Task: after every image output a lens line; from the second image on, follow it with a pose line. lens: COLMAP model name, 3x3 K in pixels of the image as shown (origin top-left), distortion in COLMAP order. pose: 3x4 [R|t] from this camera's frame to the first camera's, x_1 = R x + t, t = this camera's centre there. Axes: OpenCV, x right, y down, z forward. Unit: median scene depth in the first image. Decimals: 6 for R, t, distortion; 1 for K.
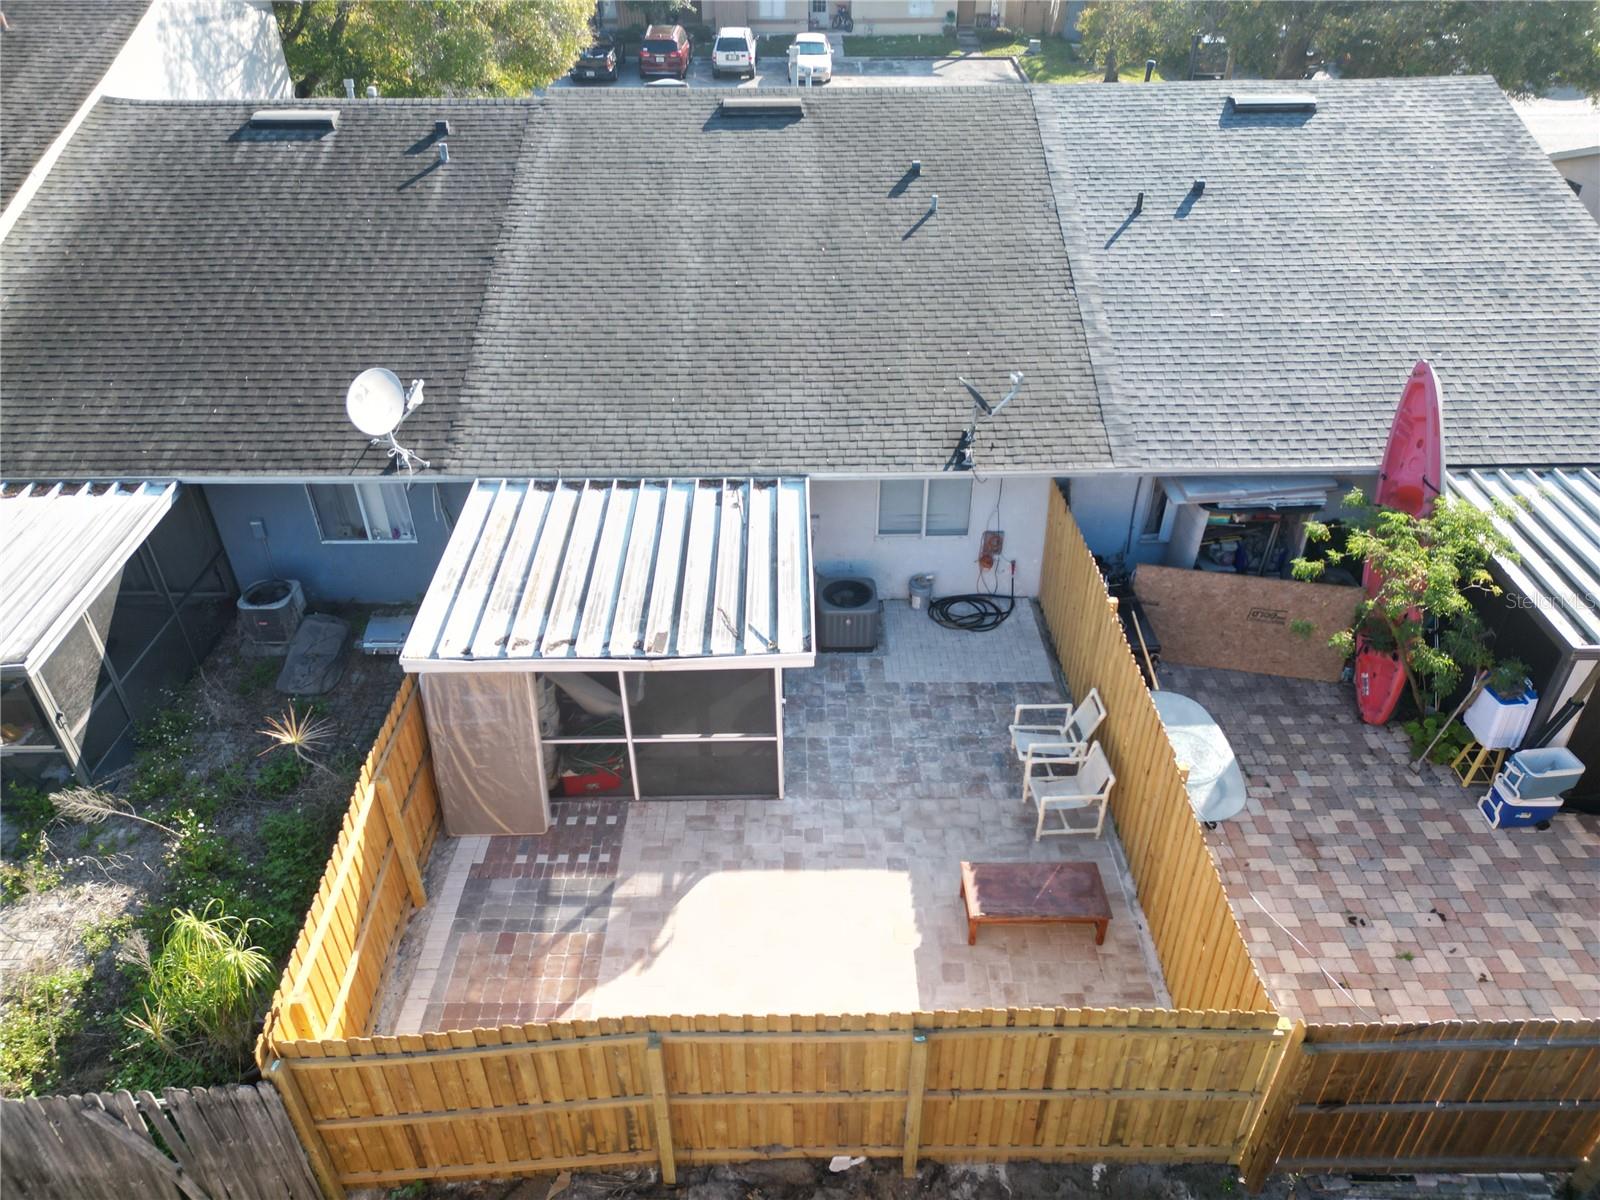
lens RADIAL K [[1122.6, 0, 801.0], [0, 1122.6, 597.0], [0, 0, 1]] dist [0.004925, -0.010488]
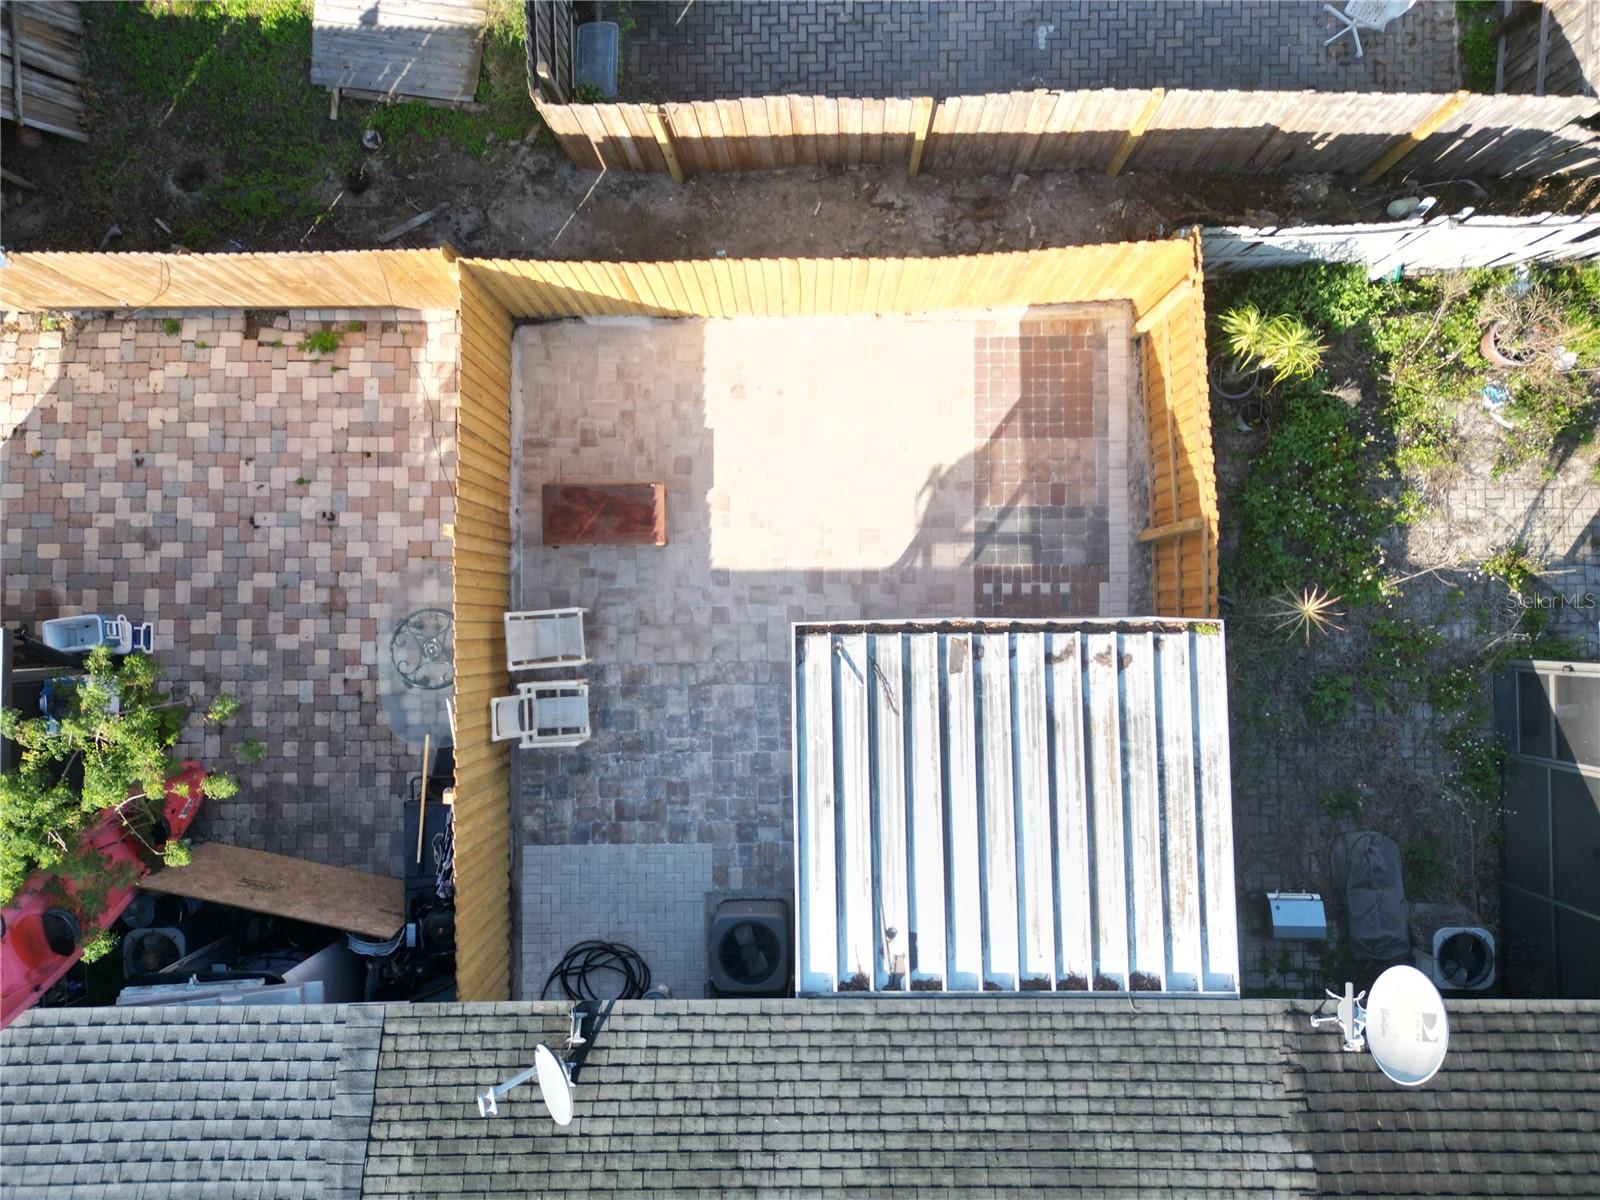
lens RADIAL K [[1122.6, 0, 802.8], [0, 1122.6, 600.9], [0, 0, 1]] dist [0.004925, -0.010488]
pose [[-0.999973, 0.000468, 0.007376, -0.003565], [0.006030, -0.525386, 0.850842, -0.689689], [0.004273, 0.850864, 0.525369, 0.433914]]
